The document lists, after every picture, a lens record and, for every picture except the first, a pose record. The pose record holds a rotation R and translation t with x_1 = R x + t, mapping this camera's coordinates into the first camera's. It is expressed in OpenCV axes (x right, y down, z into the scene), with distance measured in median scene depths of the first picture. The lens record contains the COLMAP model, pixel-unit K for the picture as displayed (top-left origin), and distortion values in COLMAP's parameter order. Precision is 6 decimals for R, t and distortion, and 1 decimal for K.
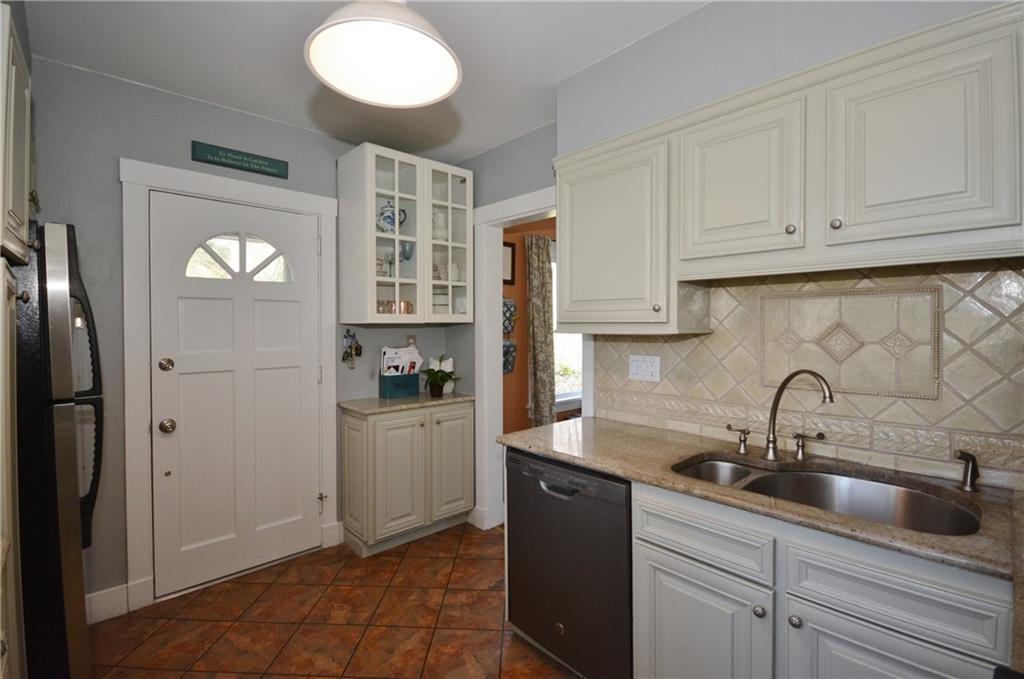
lens RADIAL K [[460.8, 0, 509.7], [0, 460.8, 337.2], [0, 0, 1]] dist [-0.003709, -0.000328]
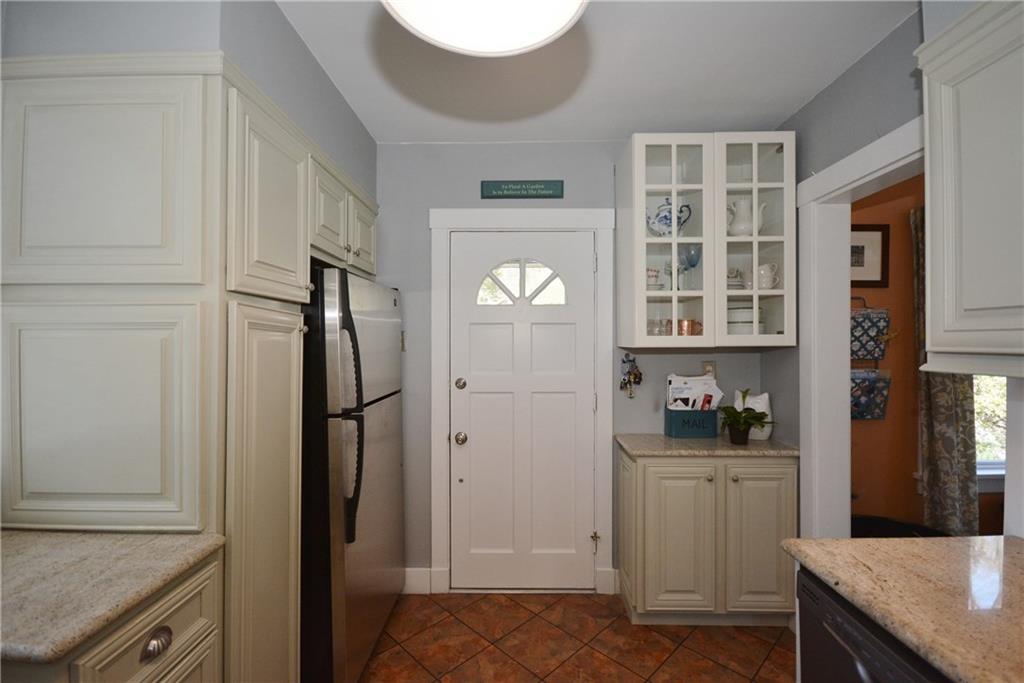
lens RADIAL K [[448.9, 0, 512.6], [0, 448.9, 343.1], [0, 0, 1]] dist [0.003102, -0.007685]
pose [[0.727316, 0.001724, -0.686300, 0.082799], [-0.016984, 0.999736, -0.015488, -0.019744], [0.686092, 0.022921, 0.727153, 0.227342]]
